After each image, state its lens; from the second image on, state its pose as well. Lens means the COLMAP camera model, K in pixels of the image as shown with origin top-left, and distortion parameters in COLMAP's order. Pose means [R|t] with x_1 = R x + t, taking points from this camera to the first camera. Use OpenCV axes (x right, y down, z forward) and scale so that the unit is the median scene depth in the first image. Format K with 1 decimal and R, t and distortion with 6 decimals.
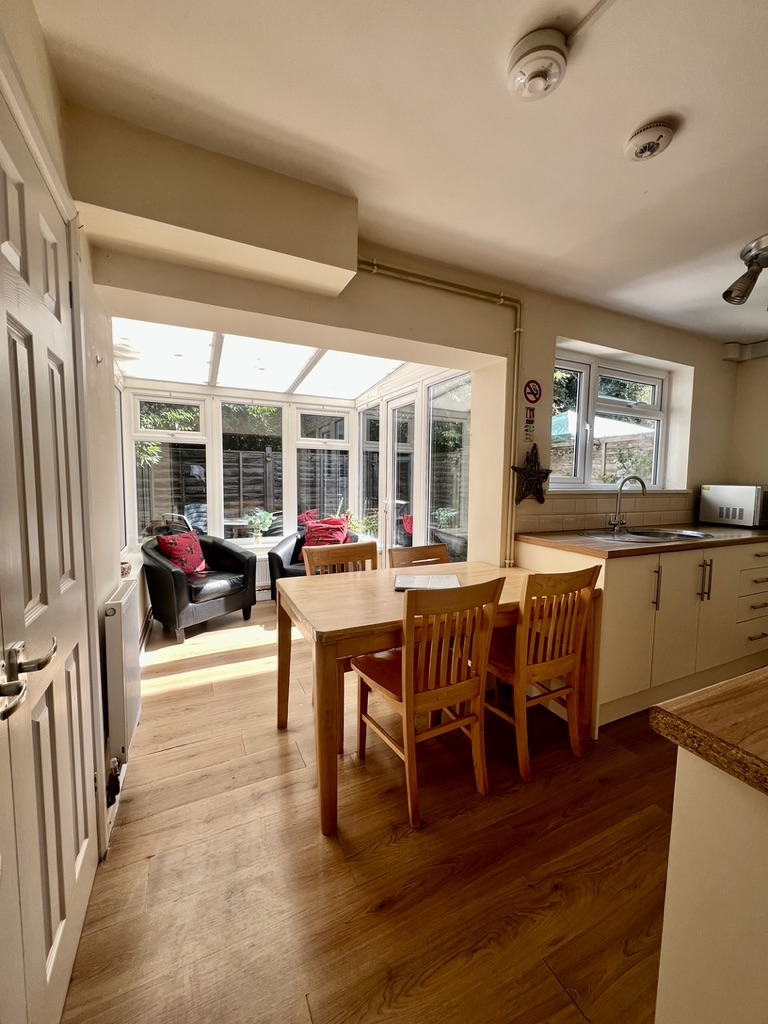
lens RADIAL K [[407.4, 0, 386.7], [0, 407.4, 508.9], [0, 0, 1]] dist [0.001647, 0.000665]
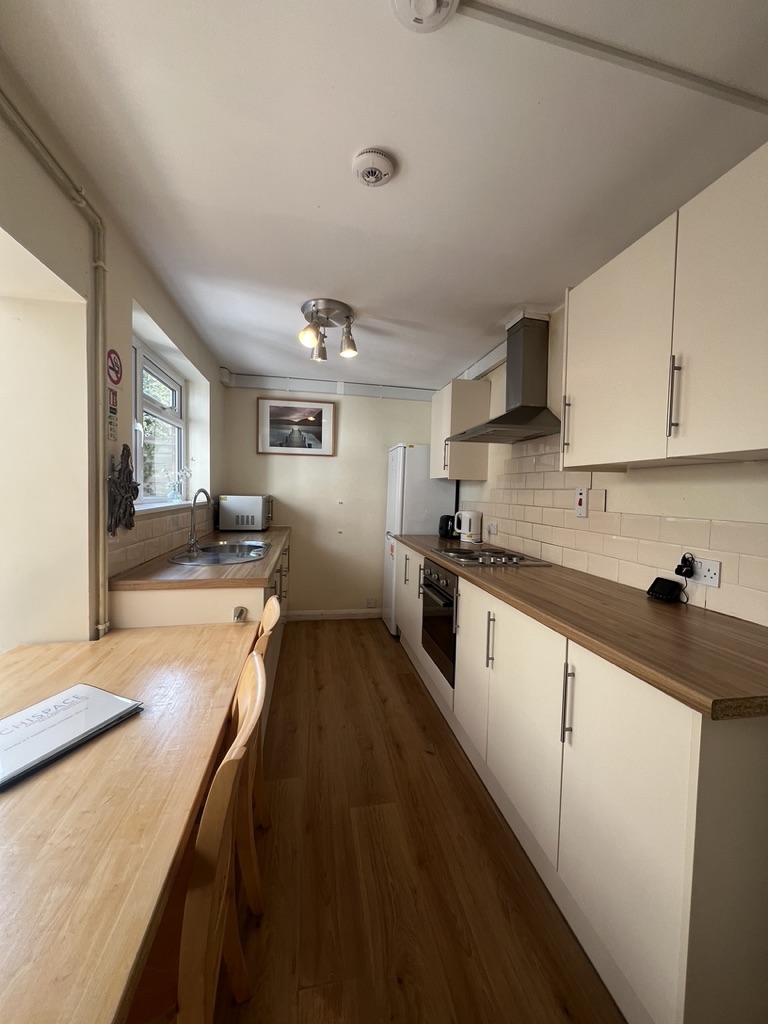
lens RADIAL K [[407.4, 0, 386.7], [0, 407.4, 508.9], [0, 0, 1]] dist [0.001647, 0.000665]
pose [[0.251302, -0.053249, 0.966443, -0.195644], [0.056144, 0.997606, 0.040367, -0.054606], [-0.966279, 0.044116, 0.253690, 0.402868]]
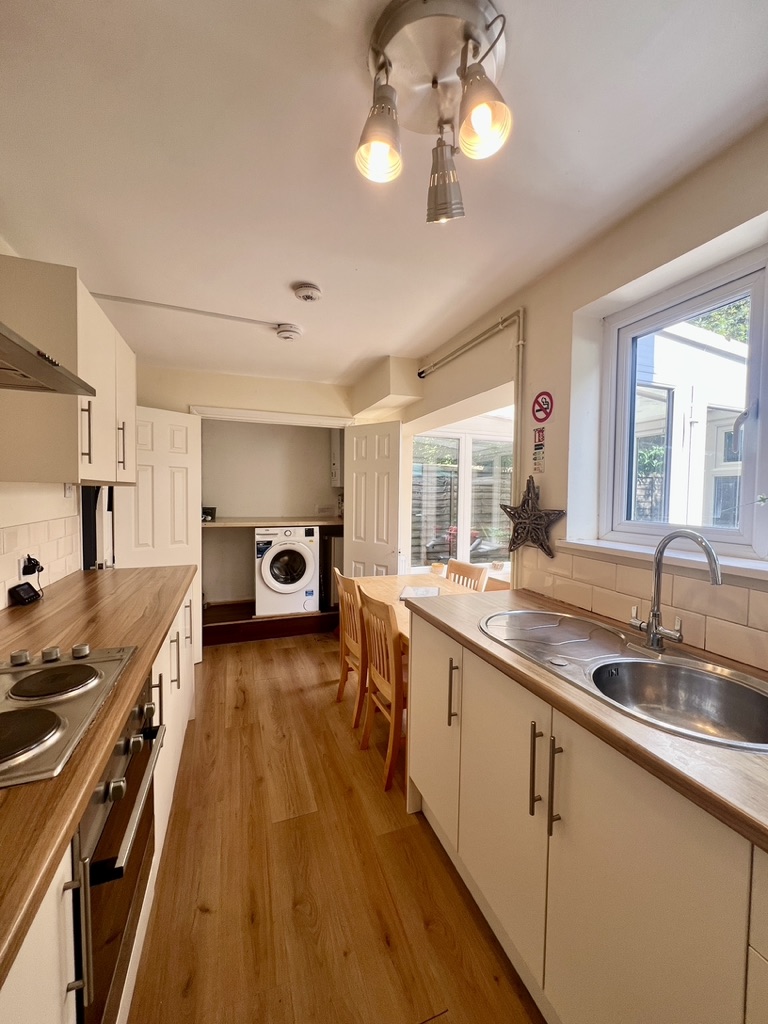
lens RADIAL K [[407.4, 0, 386.7], [0, 407.4, 508.9], [0, 0, 1]] dist [0.001647, 0.000665]
pose [[-0.085151, 0.023763, -0.996085, 1.143719], [-0.090797, 0.995371, 0.031508, -0.097450], [0.992222, 0.093125, -0.082599, 0.796346]]
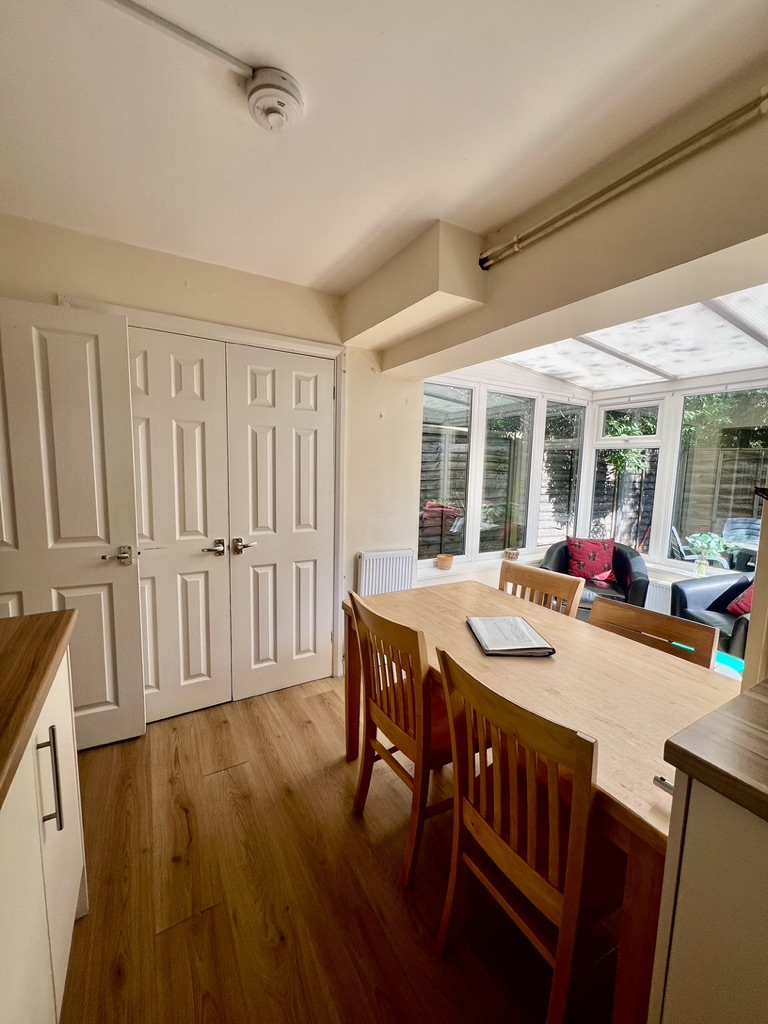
lens RADIAL K [[407.4, 0, 386.7], [0, 407.4, 508.9], [0, 0, 1]] dist [0.001647, 0.000665]
pose [[0.088828, 0.098731, -0.991142, 0.666167], [-0.098192, 0.991096, 0.089926, -0.080603], [0.991195, 0.089334, 0.097732, 0.556879]]
